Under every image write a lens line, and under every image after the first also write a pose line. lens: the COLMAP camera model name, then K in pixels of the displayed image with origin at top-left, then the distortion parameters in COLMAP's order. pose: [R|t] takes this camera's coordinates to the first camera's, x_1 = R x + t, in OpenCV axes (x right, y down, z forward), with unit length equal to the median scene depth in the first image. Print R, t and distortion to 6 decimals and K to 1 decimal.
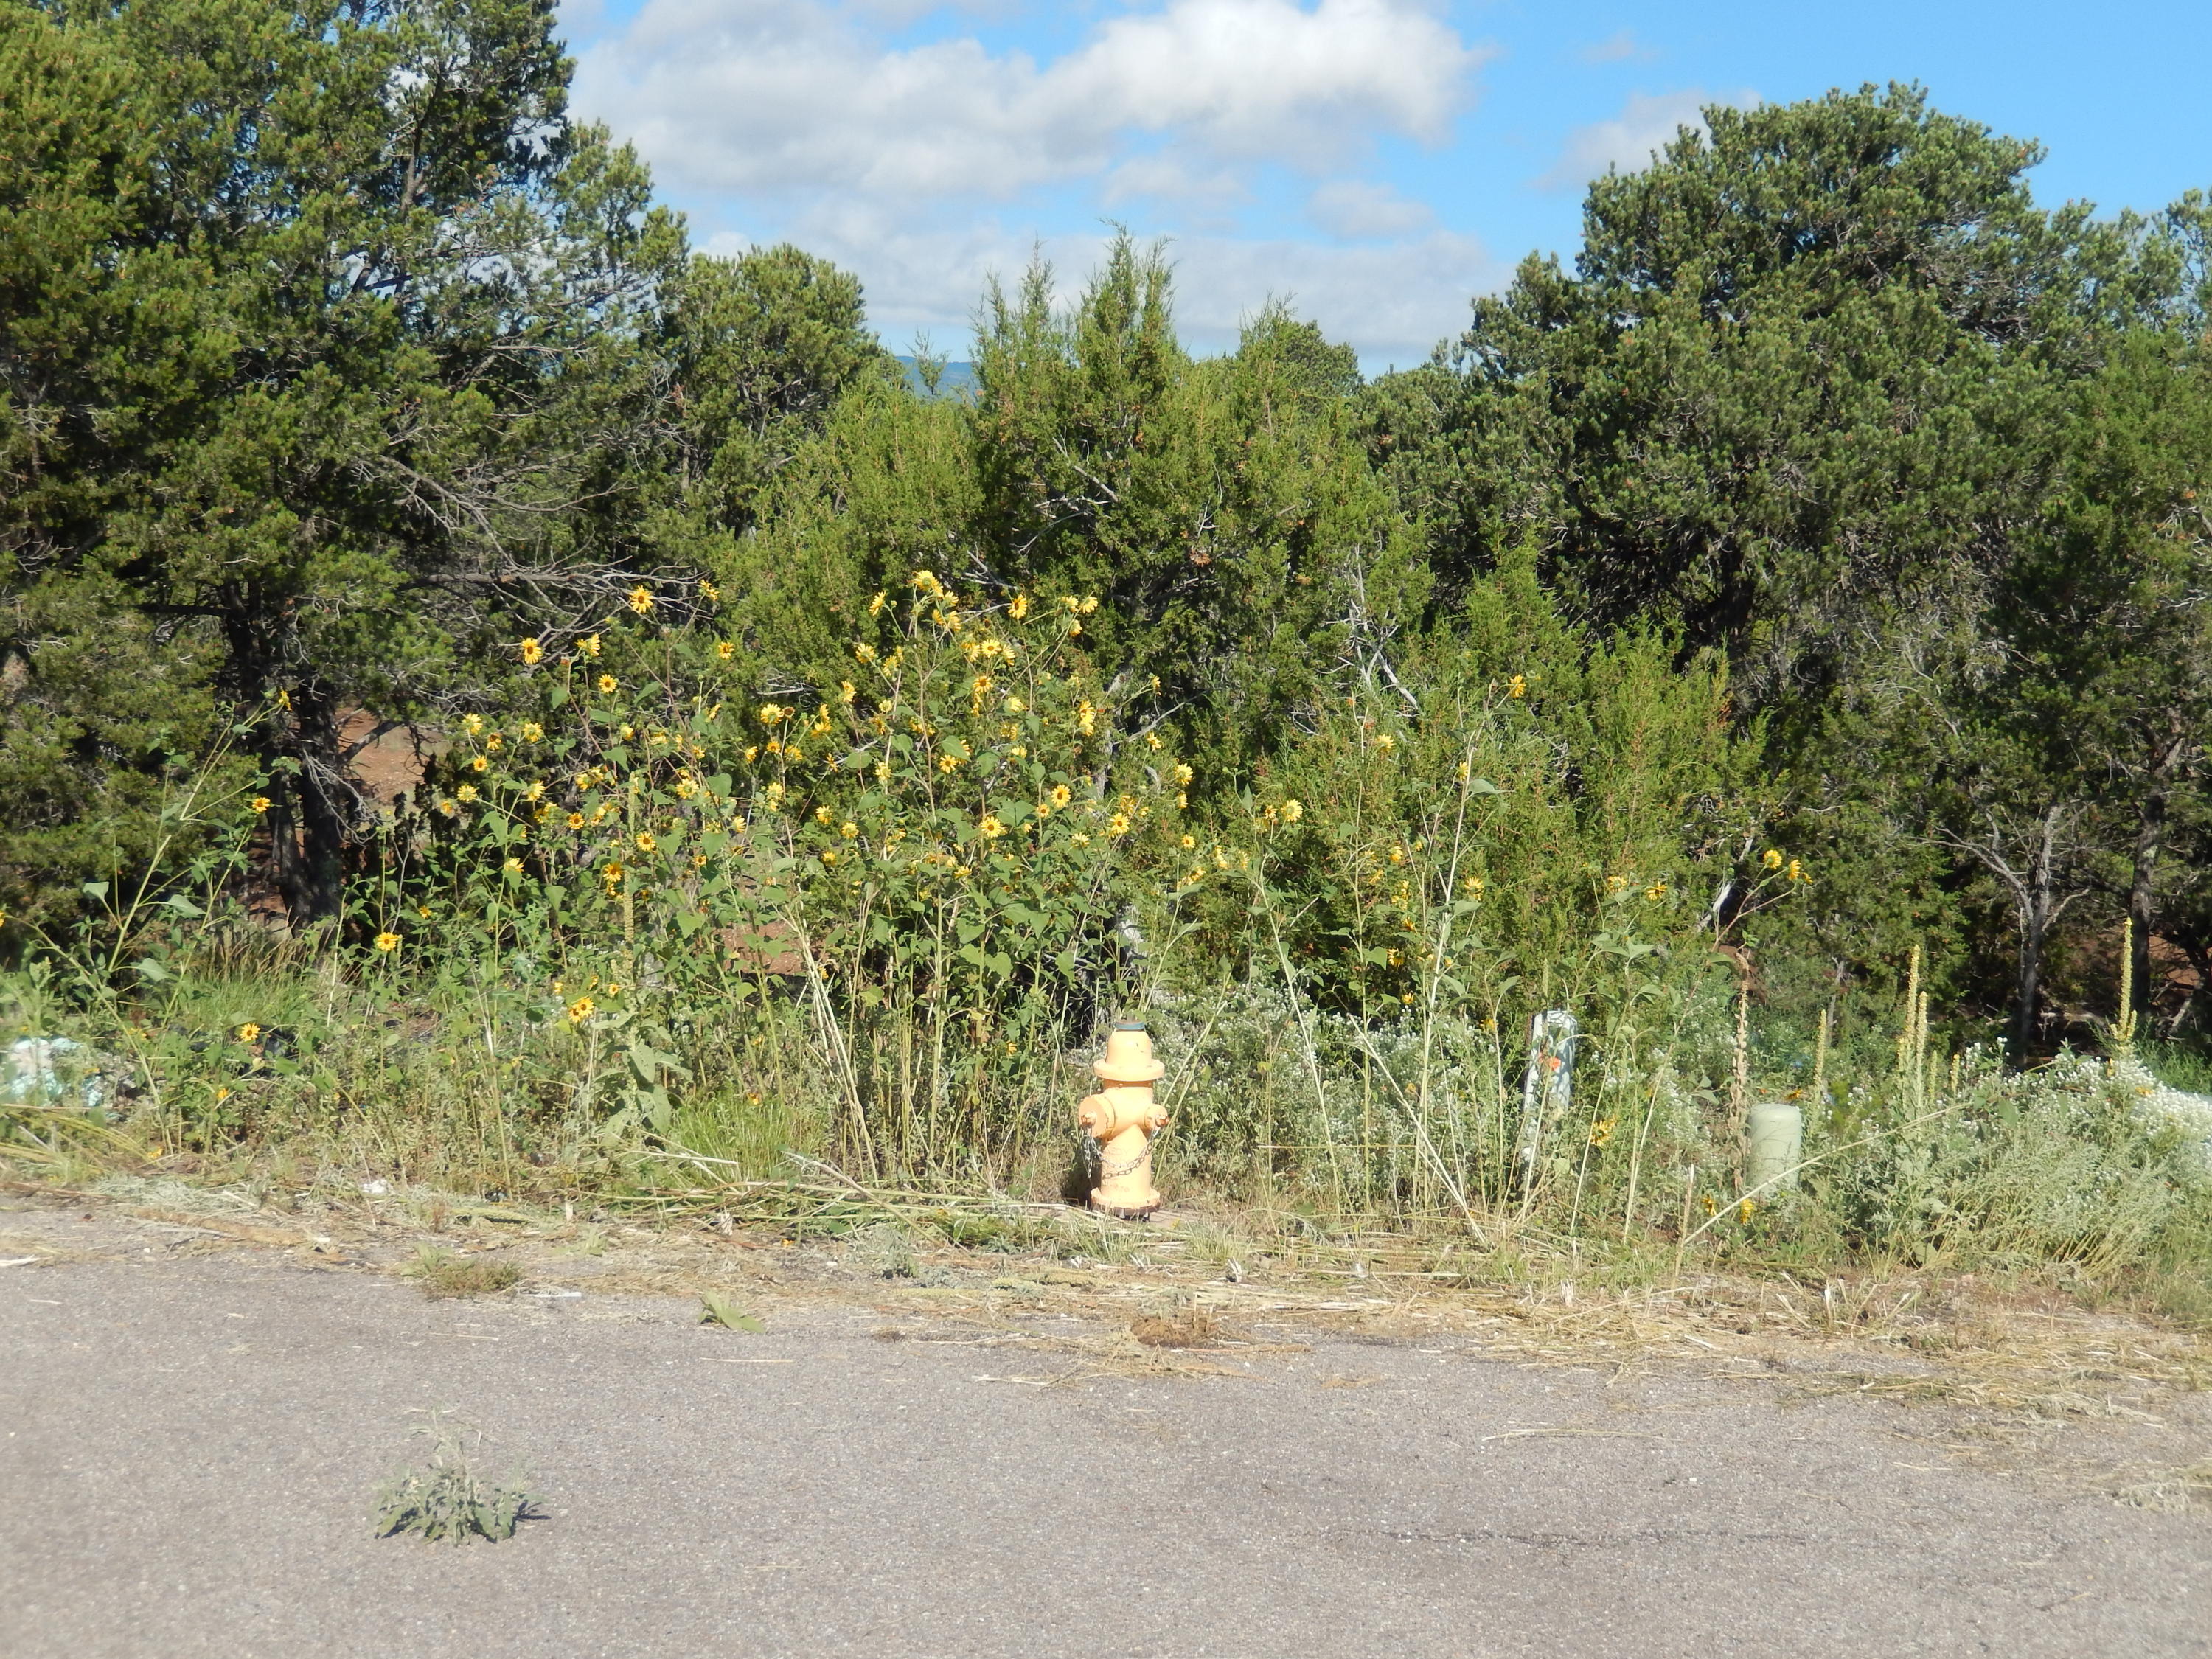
lens RADIAL K [[2919.6, 0, 1106.0], [0, 2919.6, 829.5], [0, 0, 1]] dist [-0.042183, 0.030948]
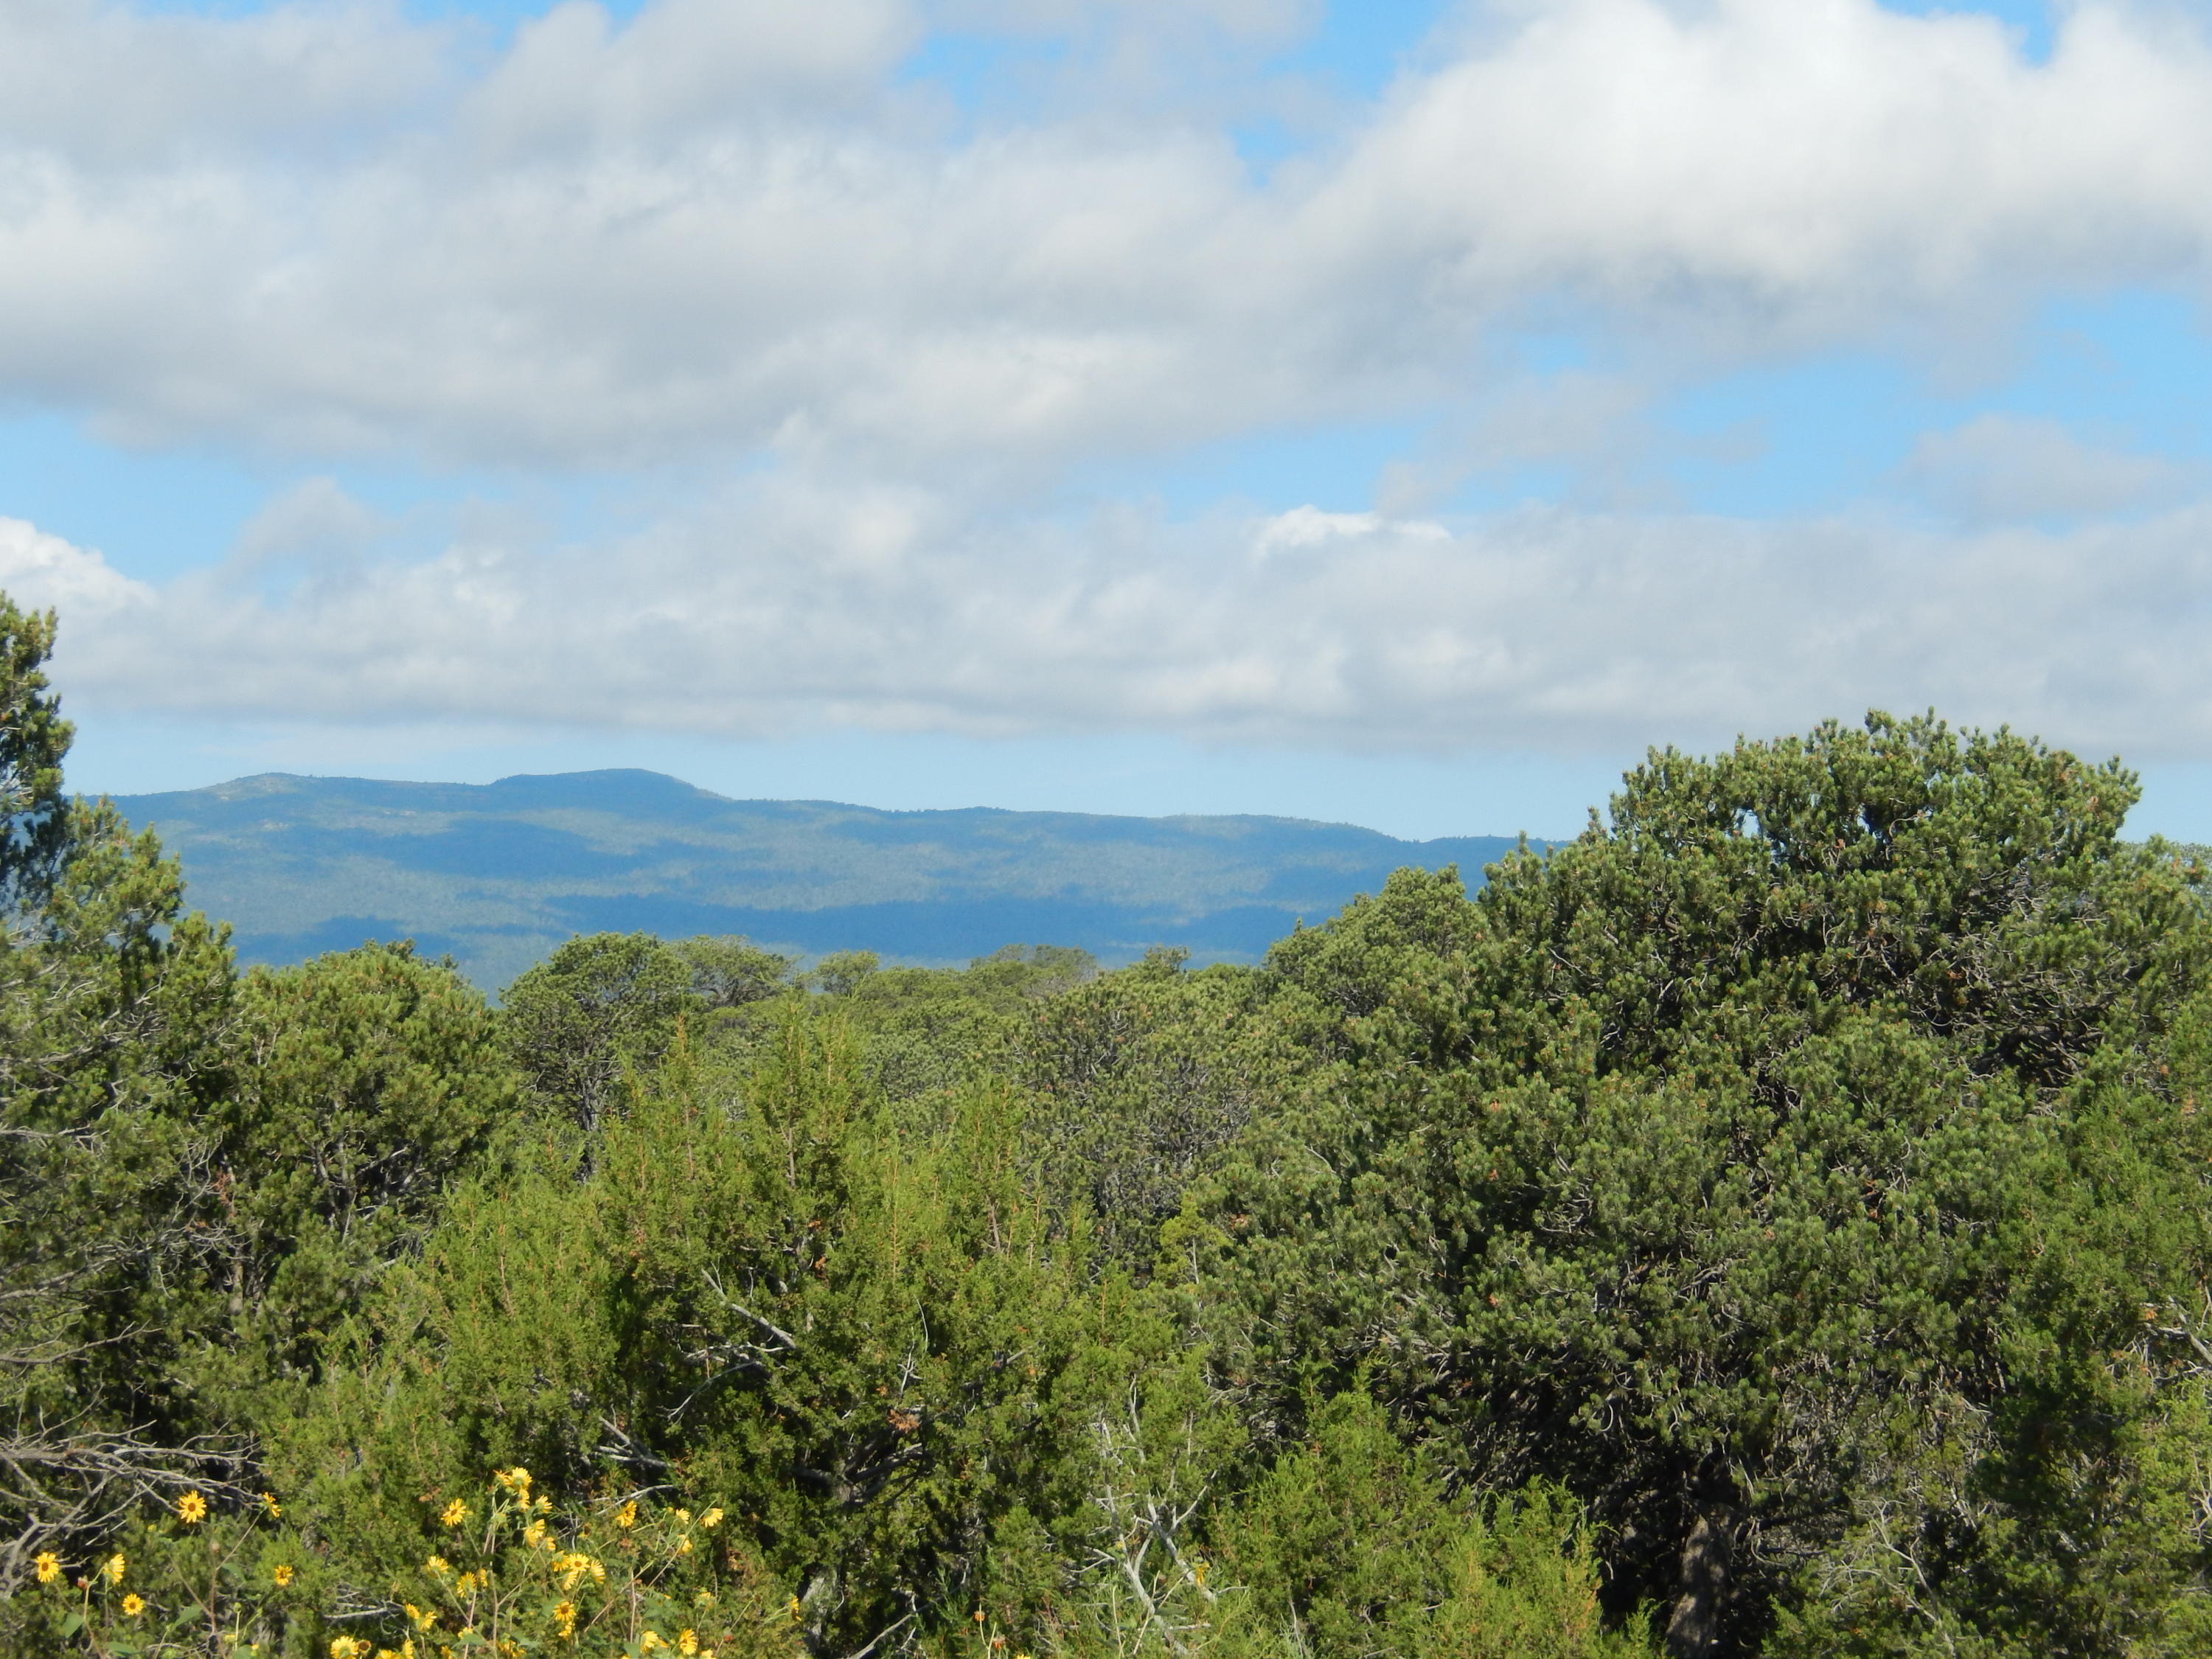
lens RADIAL K [[7065.9, 0, 1106.0], [0, 7065.9, 829.5], [0, 0, 1]] dist [-0.021615, 1.964670]
pose [[0.999039, -0.028477, -0.033326, 0.128964], [0.023170, 0.988409, -0.150034, 0.026338], [0.037212, 0.149118, 0.988119, -0.707481]]
